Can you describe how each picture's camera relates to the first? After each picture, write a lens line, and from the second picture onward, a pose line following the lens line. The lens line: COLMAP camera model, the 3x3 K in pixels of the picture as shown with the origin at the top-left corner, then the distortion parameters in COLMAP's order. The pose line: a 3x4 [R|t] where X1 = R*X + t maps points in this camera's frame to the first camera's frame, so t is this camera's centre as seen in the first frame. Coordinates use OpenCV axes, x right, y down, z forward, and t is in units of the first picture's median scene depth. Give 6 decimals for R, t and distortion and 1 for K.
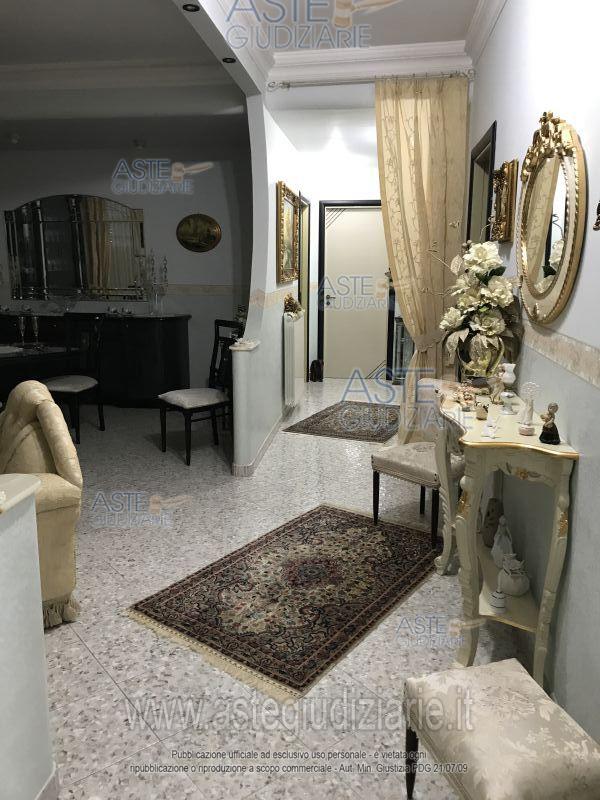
lens RADIAL K [[651.6, 0, 300.0], [0, 651.6, 400.0], [0, 0, 1]] dist [0.007699, -0.002861]
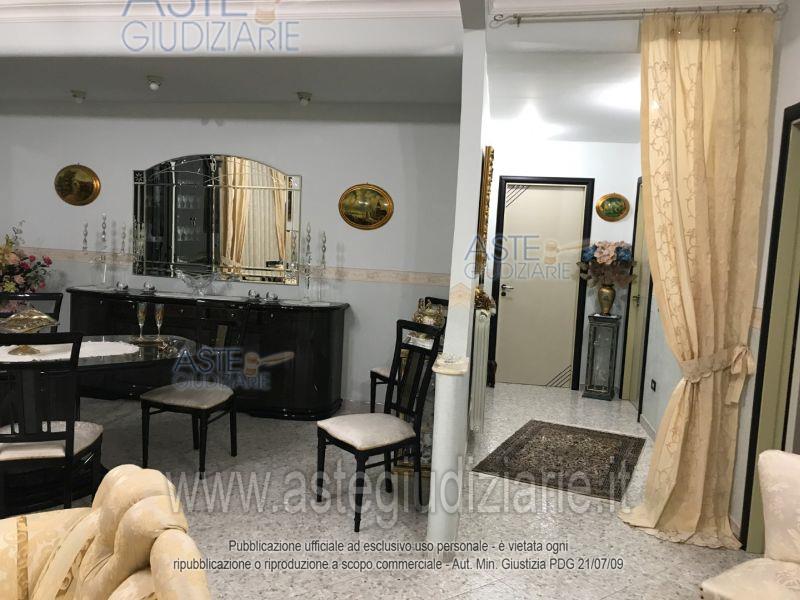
lens RADIAL K [[650.5, 0, 400.0], [0, 650.5, 300.0], [0, 0, 1]] dist [0.033907, -0.004575]
pose [[0.998512, 0.047821, -0.026215, -0.084905], [-0.050481, 0.992364, -0.112538, -0.048633], [0.020633, 0.113693, 0.993302, 0.198597]]
